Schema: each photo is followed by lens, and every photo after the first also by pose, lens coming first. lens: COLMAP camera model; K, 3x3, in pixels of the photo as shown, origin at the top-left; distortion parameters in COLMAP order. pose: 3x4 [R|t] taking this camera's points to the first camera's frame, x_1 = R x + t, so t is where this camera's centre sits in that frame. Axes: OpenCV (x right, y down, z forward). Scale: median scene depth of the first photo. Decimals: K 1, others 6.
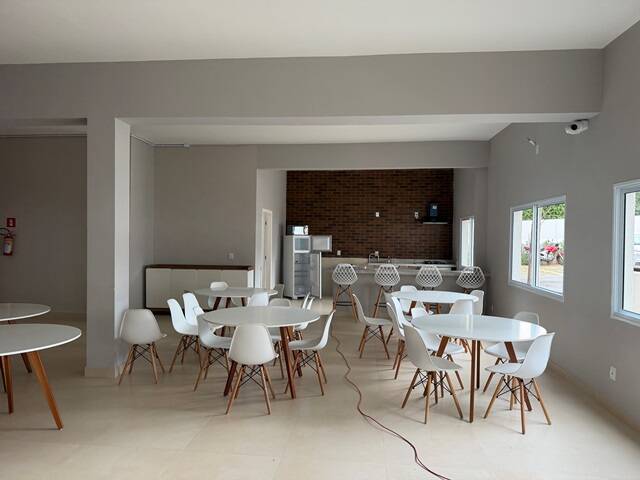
lens RADIAL K [[453.8, 0, 317.6], [0, 453.8, 239.4], [0, 0, 1]] dist [0.043933, -0.057346]
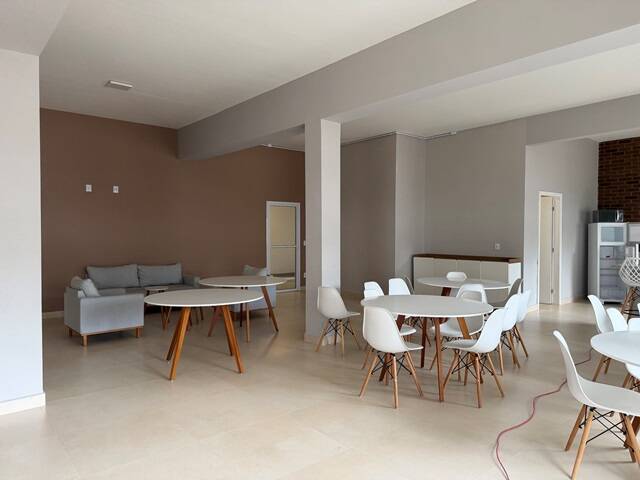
lens RADIAL K [[453.8, 0, 318.3], [0, 453.8, 238.1], [0, 0, 1]] dist [0.043933, -0.057346]
pose [[0.709280, -0.001972, -0.704924, 0.203444], [0.005204, 0.999983, 0.002439, 0.016269], [0.704908, -0.005398, 0.709279, 0.108626]]
